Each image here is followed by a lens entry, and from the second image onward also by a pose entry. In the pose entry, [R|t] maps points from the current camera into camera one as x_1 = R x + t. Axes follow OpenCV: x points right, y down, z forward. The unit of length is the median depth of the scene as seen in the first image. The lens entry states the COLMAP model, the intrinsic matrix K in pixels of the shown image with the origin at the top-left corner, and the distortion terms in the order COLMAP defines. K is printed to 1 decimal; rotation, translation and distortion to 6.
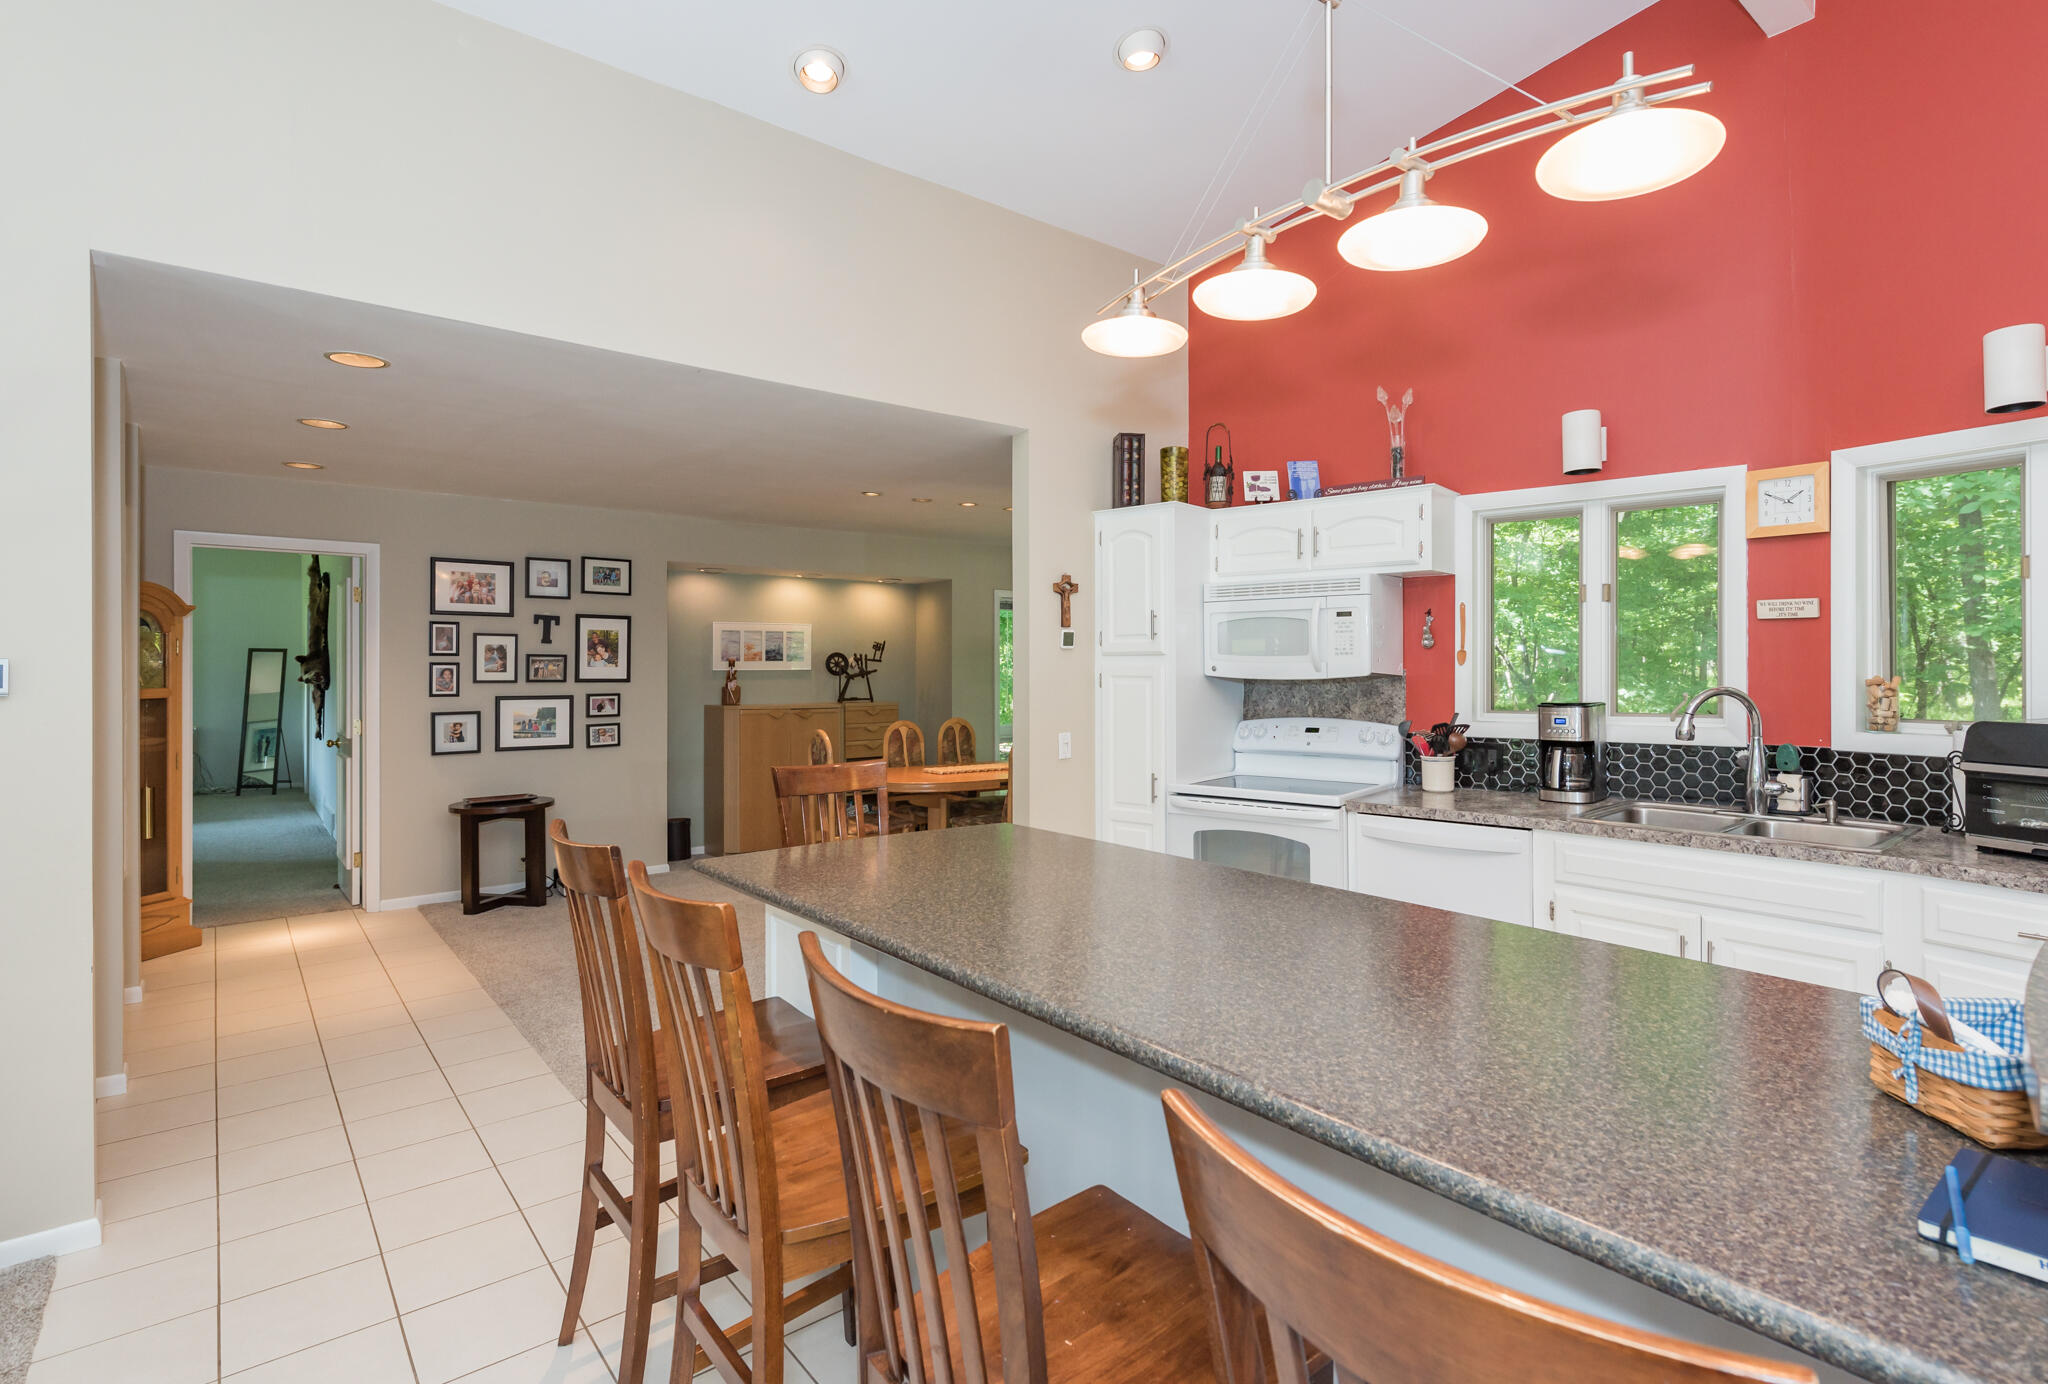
lens RADIAL K [[1007.6, 0, 1026.3], [0, 1007.6, 665.8], [0, 0, 1]] dist [0.013078, -0.003509]
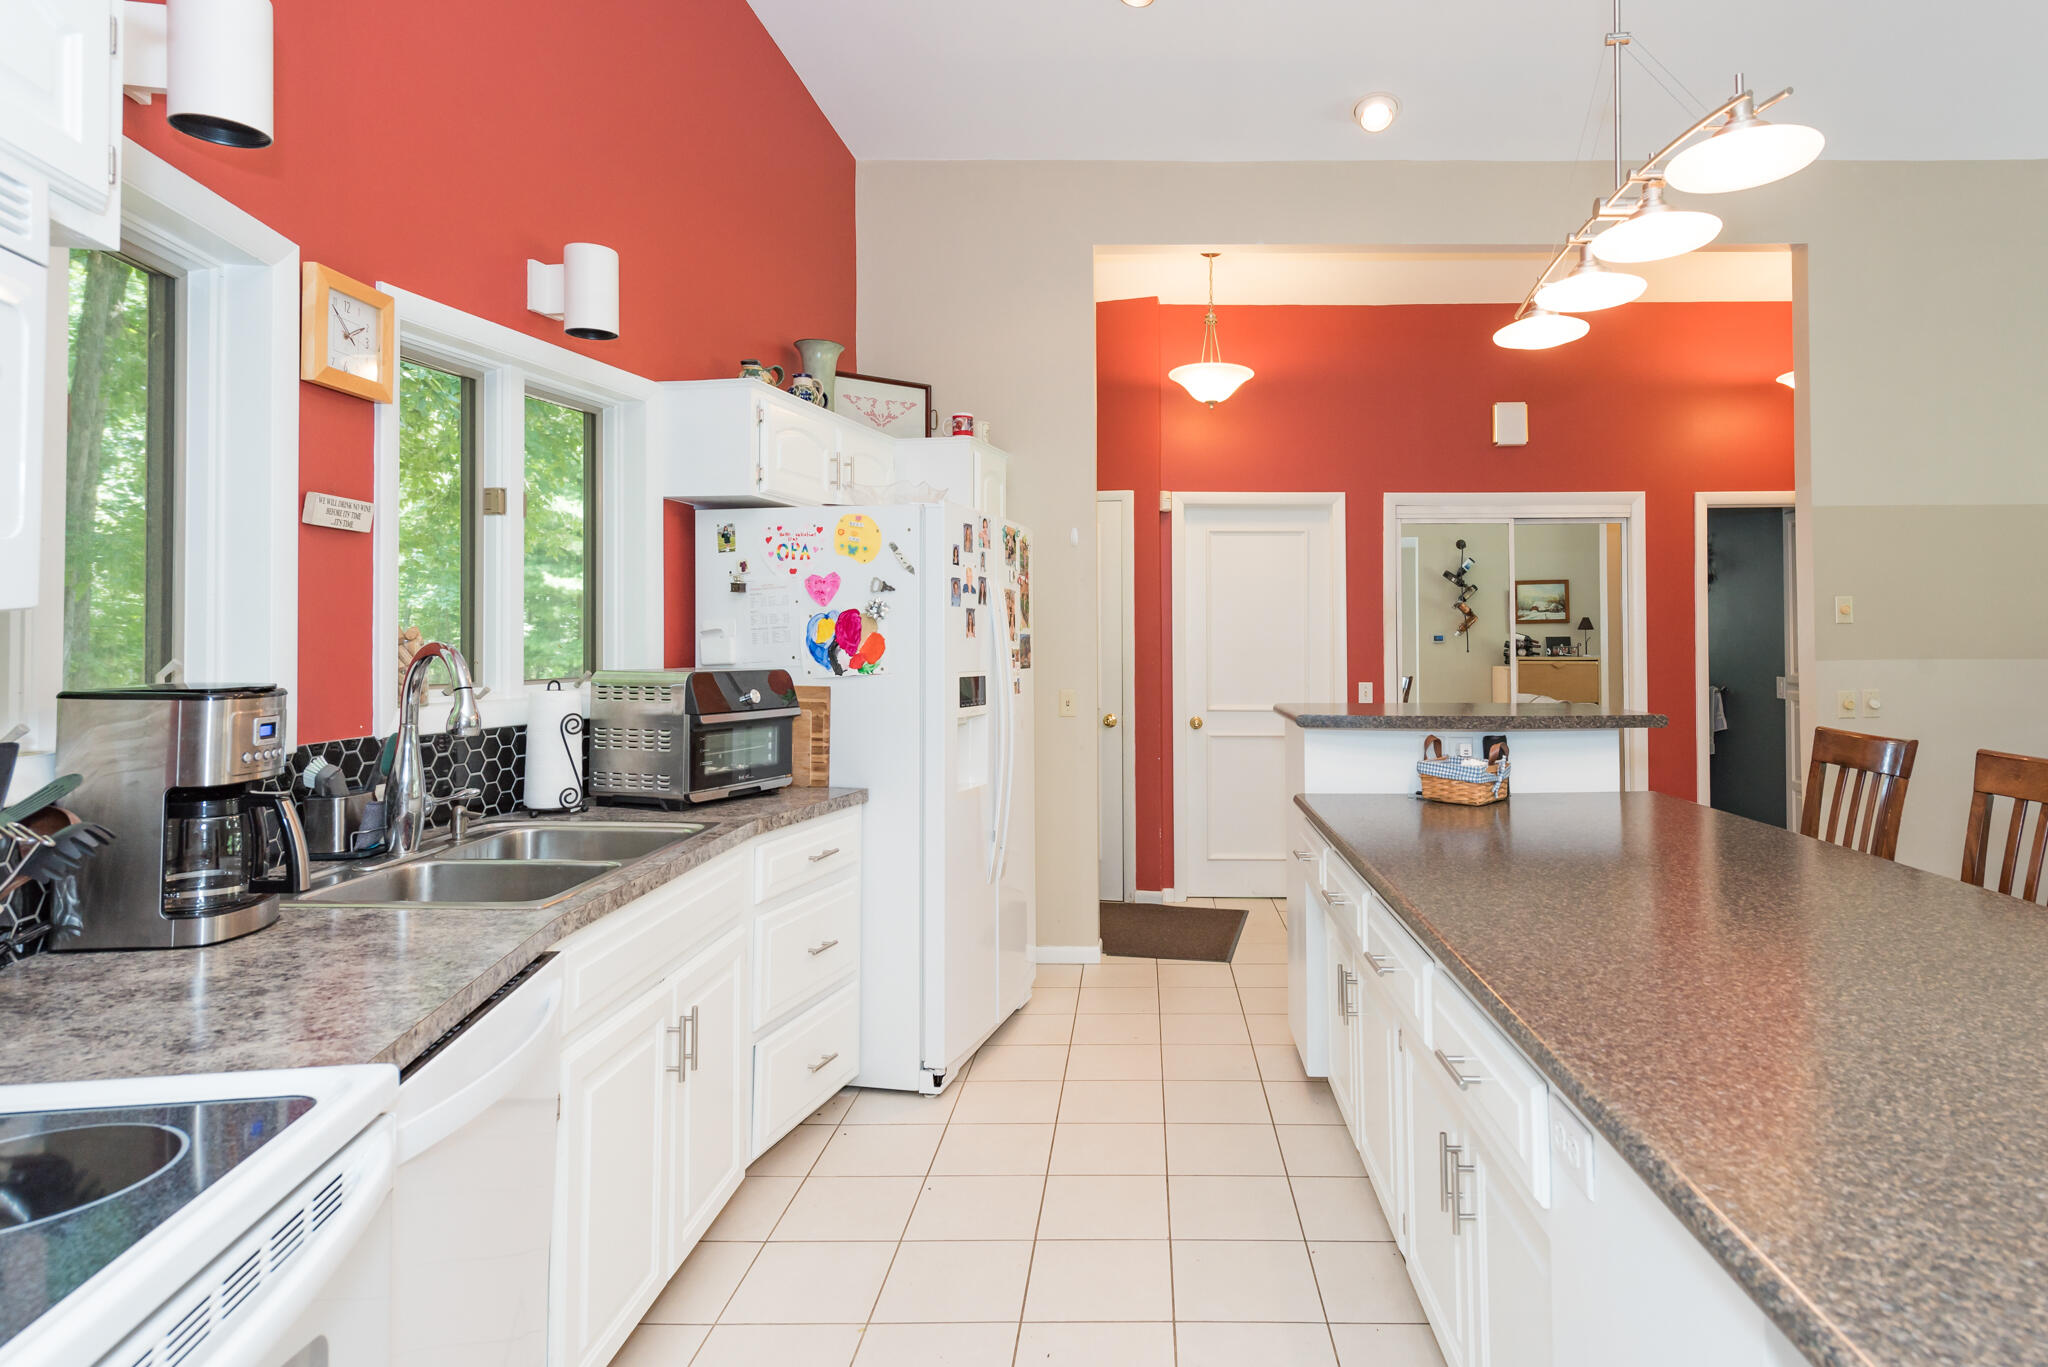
lens RADIAL K [[1099.7, 0, 1122.2], [0, 1099.7, 619.9], [0, 0, 1]] dist [-0.000964, -0.000635]
pose [[-0.778349, 0.014557, 0.627663, -0.015097], [0.001943, 0.999782, -0.020778, 0.016318], [-0.627828, -0.014953, -0.778208, 0.930632]]
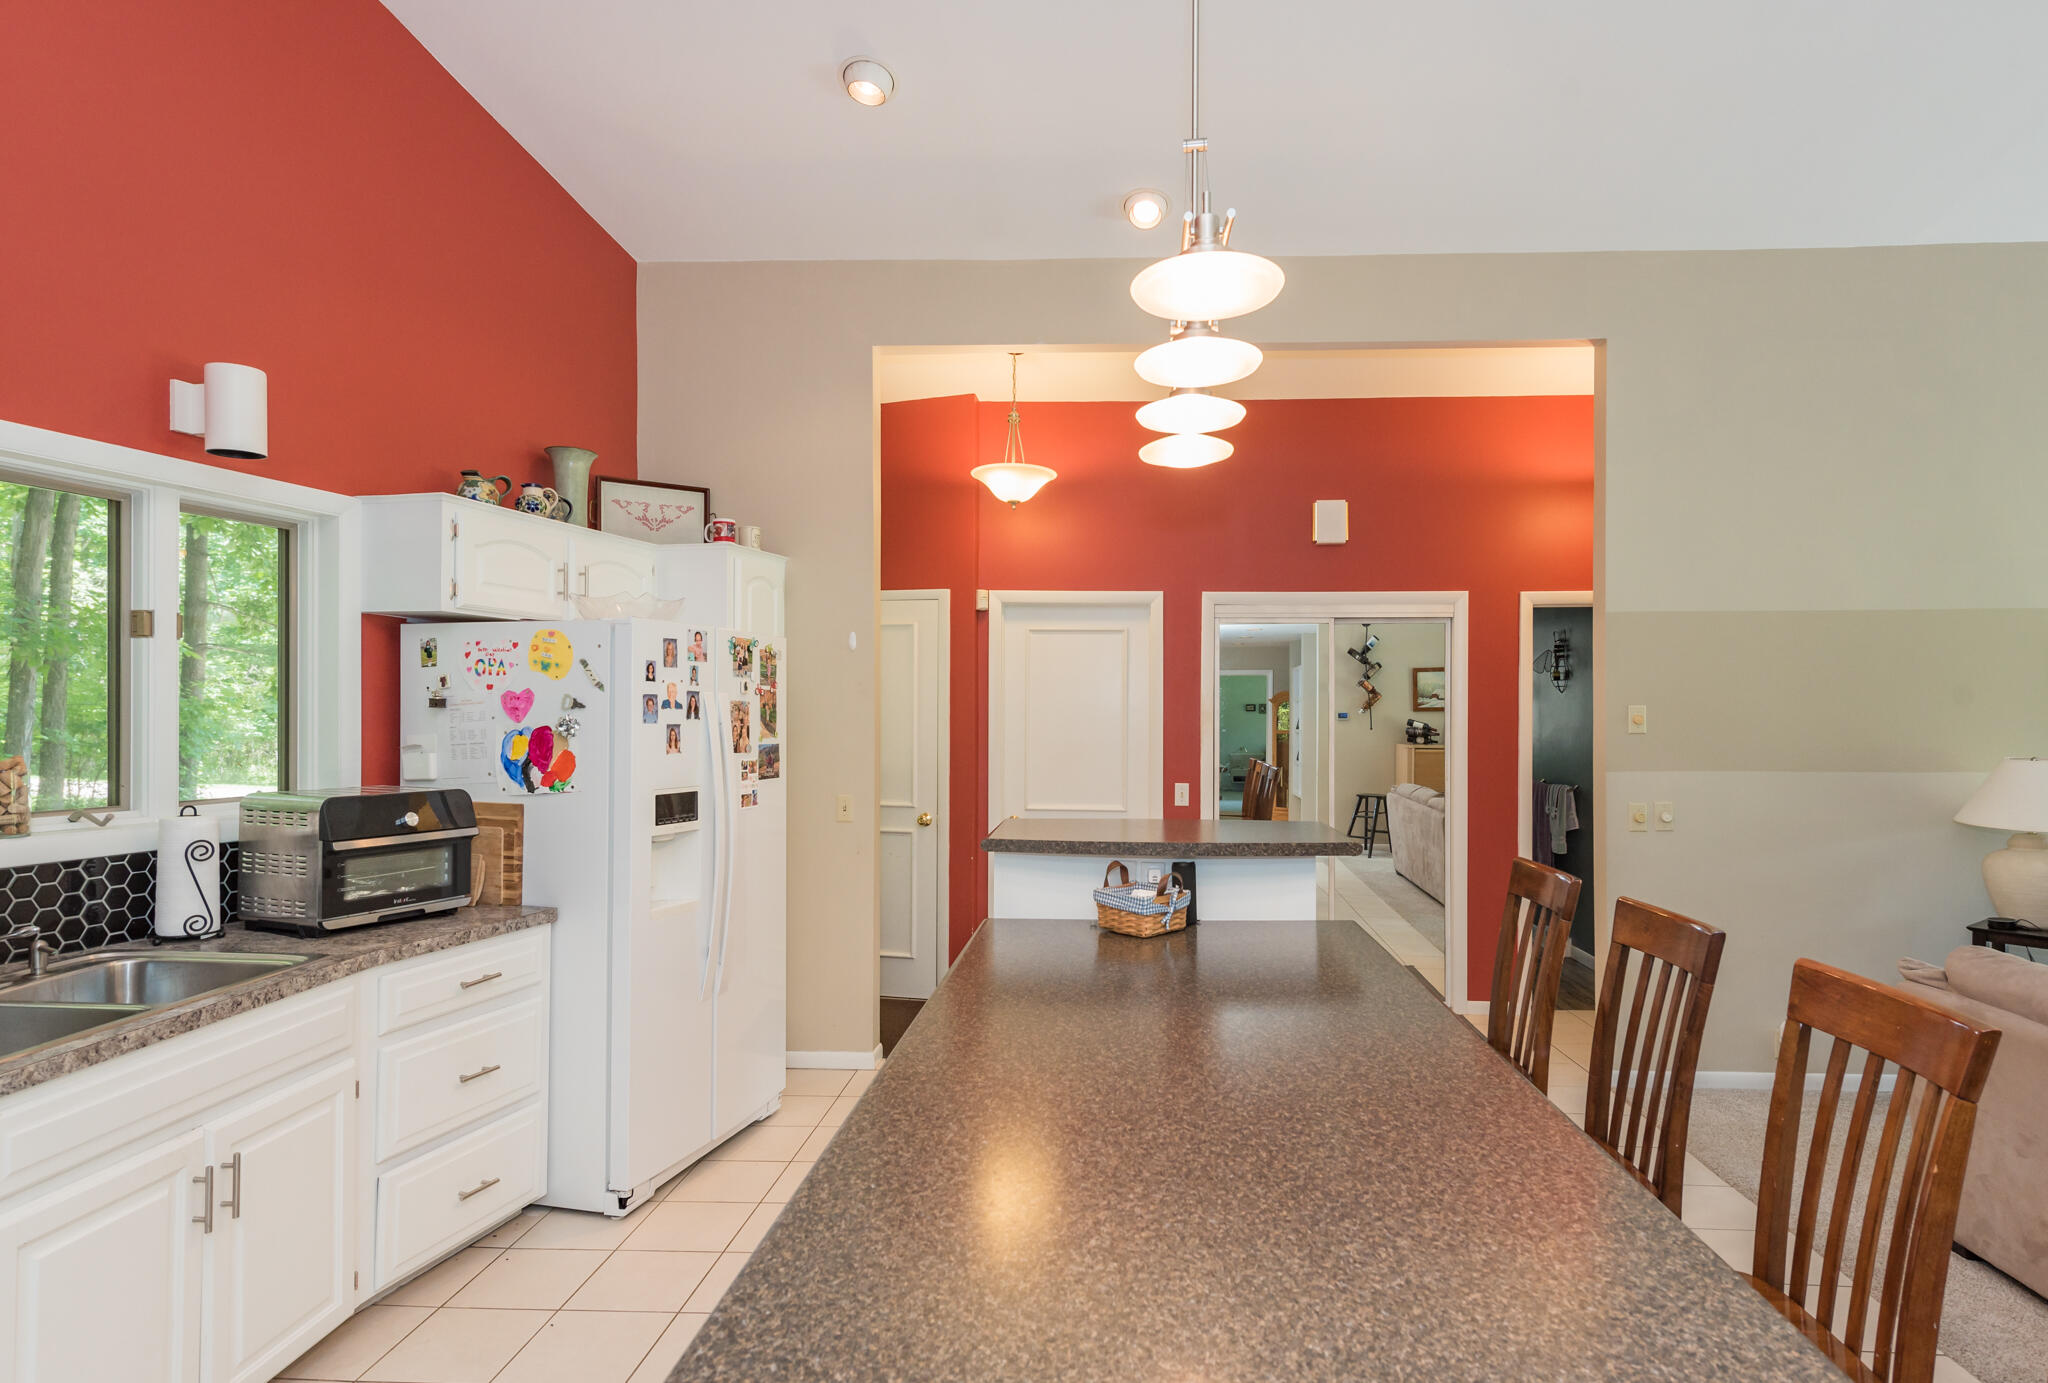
lens RADIAL K [[1072.4, 0, 1062.8], [0, 1072.4, 708.4], [0, 0, 1]] dist [0.003512, -0.002955]
pose [[-0.753517, 0.002361, 0.657424, -0.138628], [-0.002584, 0.999975, -0.006553, -0.014446], [-0.657423, -0.006637, -0.753493, 0.782072]]
